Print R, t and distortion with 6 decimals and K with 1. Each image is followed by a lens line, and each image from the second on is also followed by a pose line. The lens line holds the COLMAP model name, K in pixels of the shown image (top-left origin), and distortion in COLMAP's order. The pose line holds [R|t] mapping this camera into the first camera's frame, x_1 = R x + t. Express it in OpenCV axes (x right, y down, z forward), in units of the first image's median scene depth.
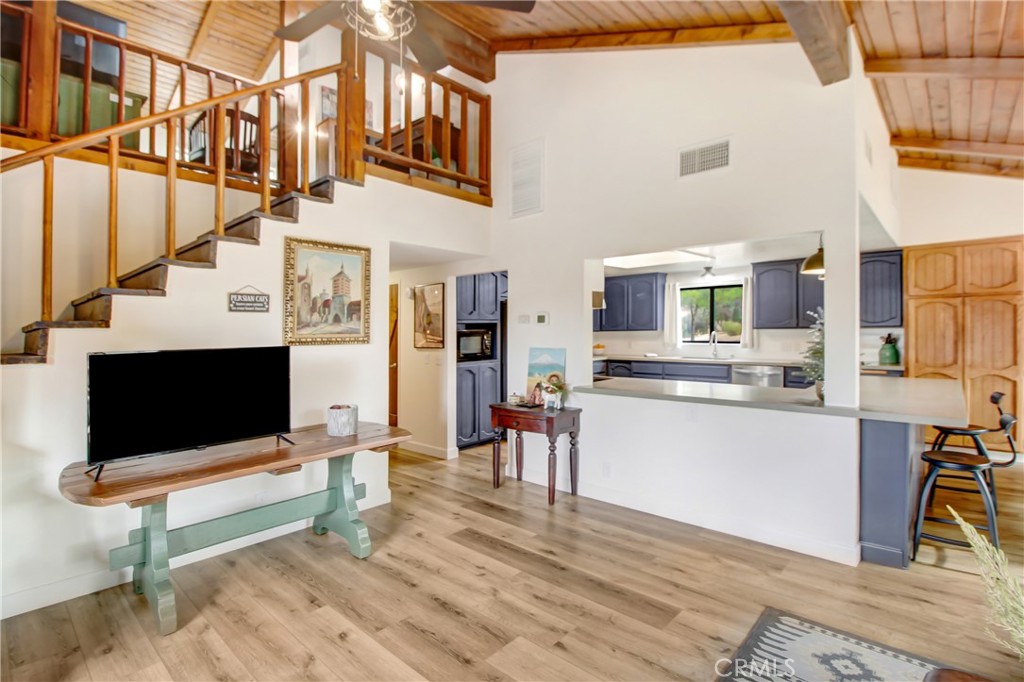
lens RADIAL K [[513.1, 0, 464.1], [0, 513.1, 343.6], [0, 0, 1]] dist [-0.015747, -0.007973]
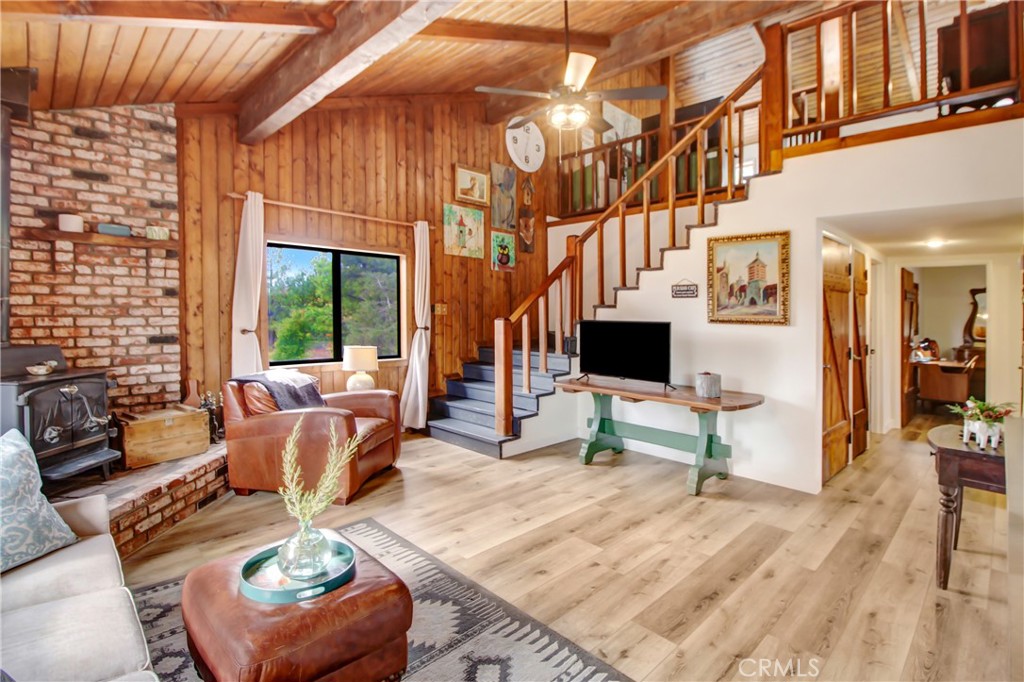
lens RADIAL K [[484.2, 0, 512.0], [0, 484.2, 341.0], [0, 0, 1]] dist [-0.001508, -0.014296]
pose [[-0.034645, 0.070623, -0.996901, 0.676652], [-0.044179, 0.996417, 0.072124, -0.012448], [0.998423, 0.046541, -0.031401, 0.411882]]
